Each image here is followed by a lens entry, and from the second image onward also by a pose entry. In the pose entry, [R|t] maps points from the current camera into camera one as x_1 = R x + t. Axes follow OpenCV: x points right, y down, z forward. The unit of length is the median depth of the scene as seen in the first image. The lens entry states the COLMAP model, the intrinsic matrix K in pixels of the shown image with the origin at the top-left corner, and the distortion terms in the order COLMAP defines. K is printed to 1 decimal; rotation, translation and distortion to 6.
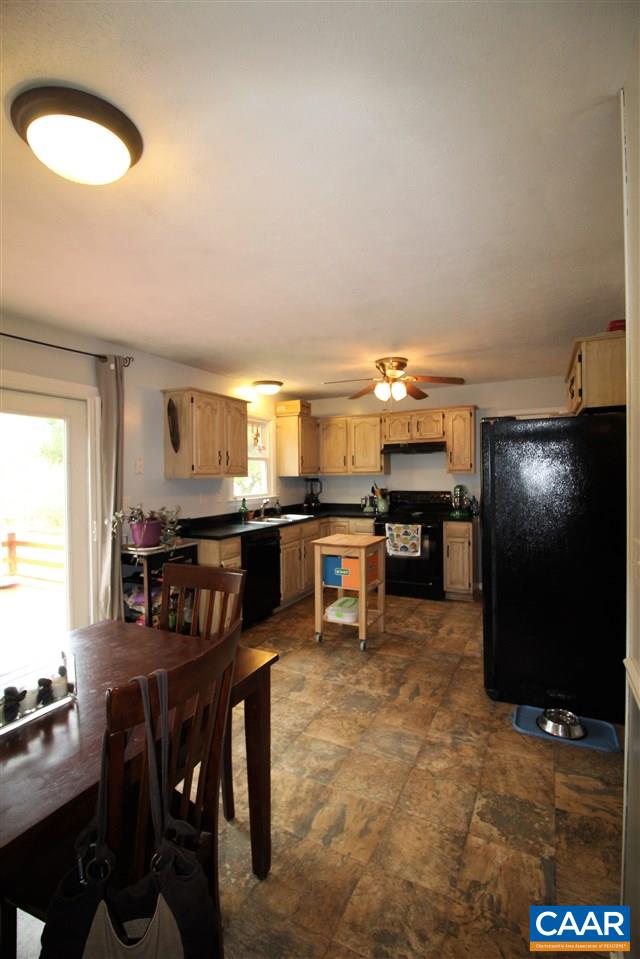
lens RADIAL K [[445.7, 0, 308.1], [0, 445.7, 480.9], [0, 0, 1]] dist [-0.004660, -0.009072]
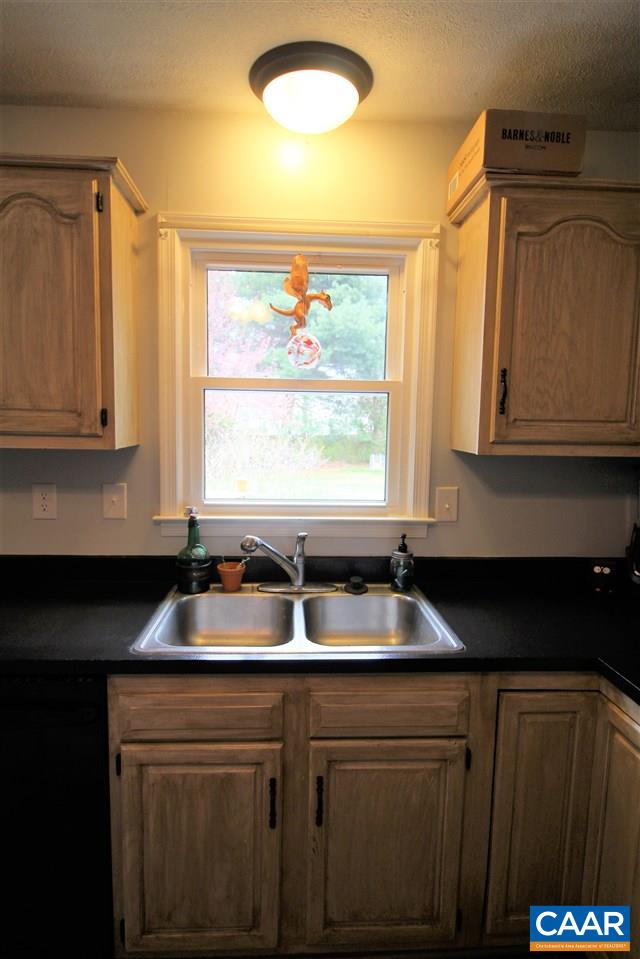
lens RADIAL K [[519.0, 0, 317.3], [0, 519.0, 480.9], [0, 0, 1]] dist [-0.005524, -0.003711]
pose [[0.514768, 0.126948, -0.847878, 0.222129], [-0.035802, 0.991297, 0.126686, -0.036934], [0.856581, -0.034858, 0.514833, 0.999153]]
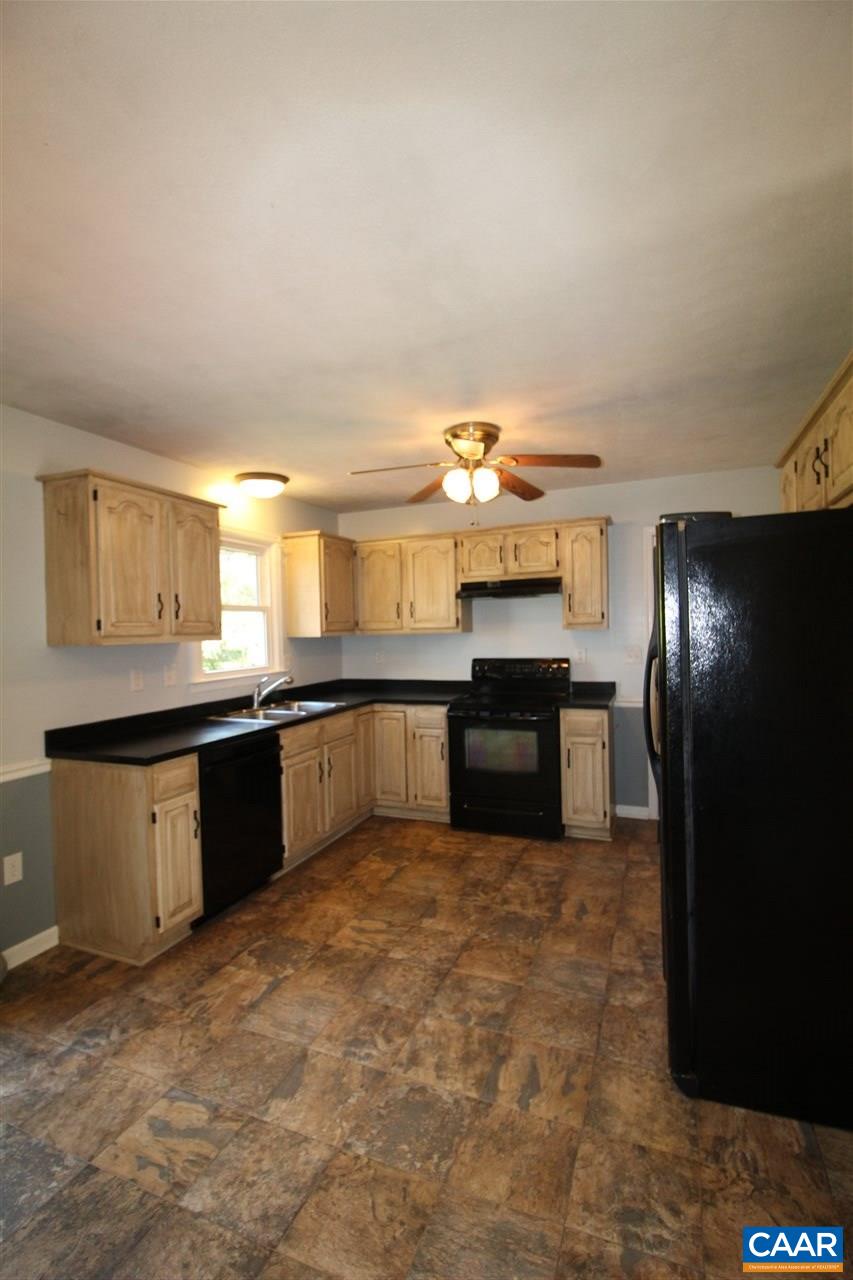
lens RADIAL K [[594.8, 0, 416.5], [0, 594.8, 637.0], [0, 0, 1]] dist [-0.004660, -0.009072]
pose [[0.995765, -0.012982, 0.091012, 0.043241], [0.013307, 0.999907, -0.002957, -0.007606], [-0.090965, 0.004156, 0.995845, 0.246177]]
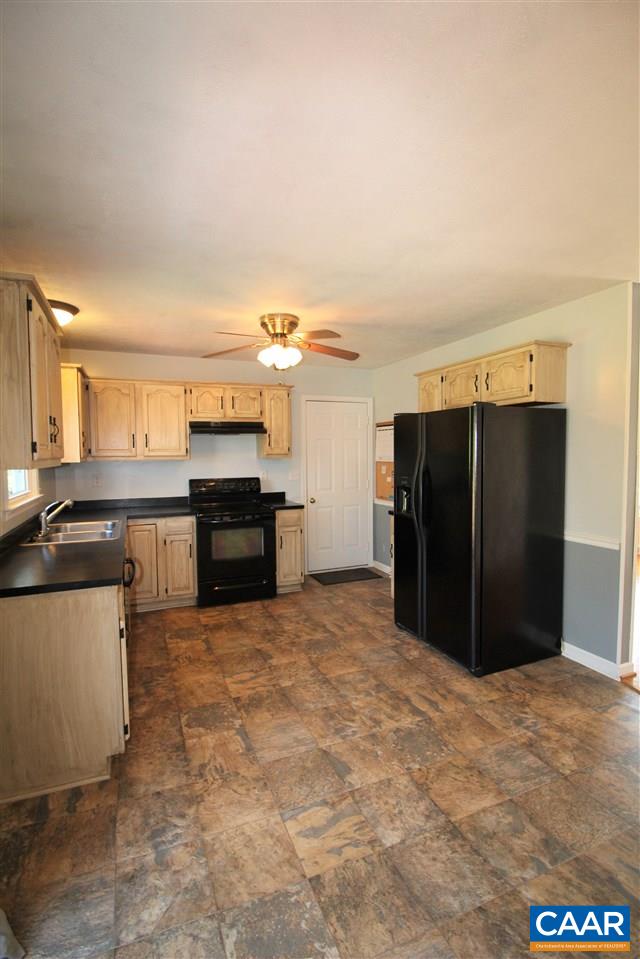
lens RADIAL K [[445.7, 0, 306.9], [0, 445.7, 483.9], [0, 0, 1]] dist [-0.004660, -0.009072]
pose [[0.643026, -0.046580, 0.764427, -0.391448], [0.015250, 0.998729, 0.048030, -0.006954], [-0.765693, -0.019227, 0.642919, 0.418874]]
